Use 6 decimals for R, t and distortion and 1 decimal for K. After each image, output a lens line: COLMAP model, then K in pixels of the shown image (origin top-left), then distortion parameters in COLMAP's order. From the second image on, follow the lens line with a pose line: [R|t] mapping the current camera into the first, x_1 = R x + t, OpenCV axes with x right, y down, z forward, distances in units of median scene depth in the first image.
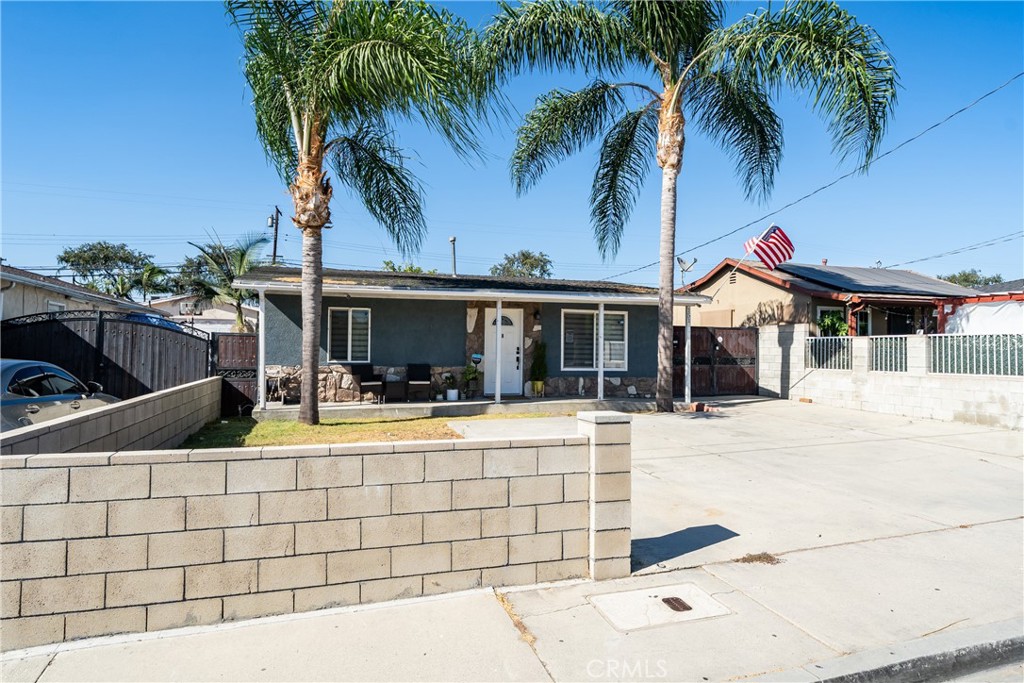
lens RADIAL K [[575.4, 0, 512.0], [0, 575.4, 341.5], [0, 0, 1]] dist [0.001172, 0.000160]
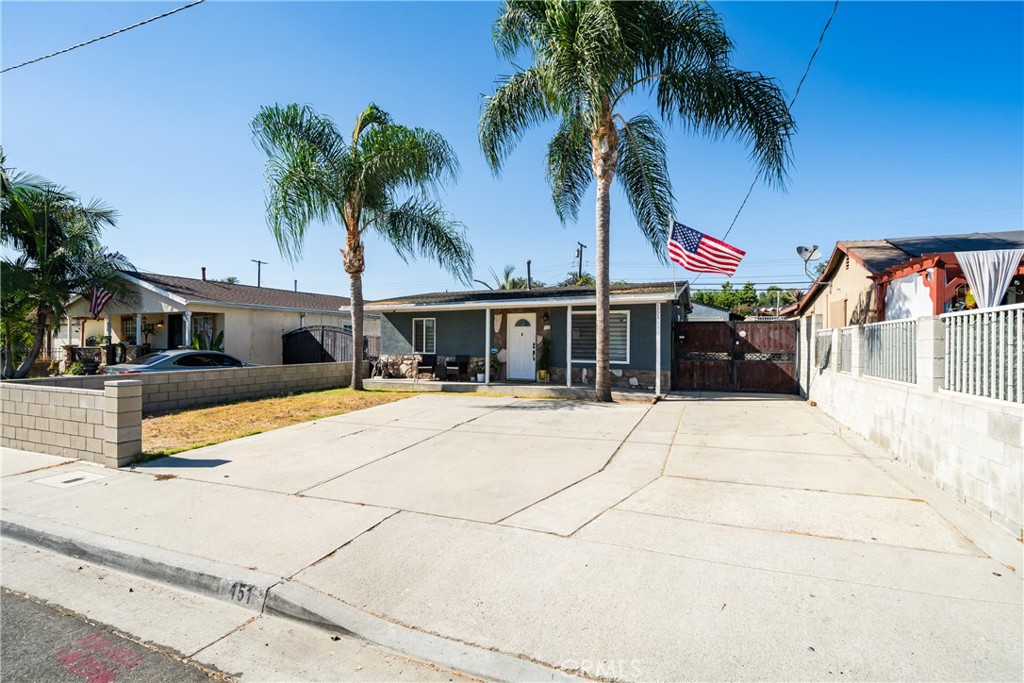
lens RADIAL K [[440.4, 0, 494.6], [0, 440.4, 344.7], [0, 0, 1]] dist [0.002036, 0.000149]
pose [[0.772460, -0.002097, -0.635059, 0.571260], [0.011925, 0.999866, 0.011204, 0.001553], [0.634951, -0.016228, 0.772382, 0.190450]]
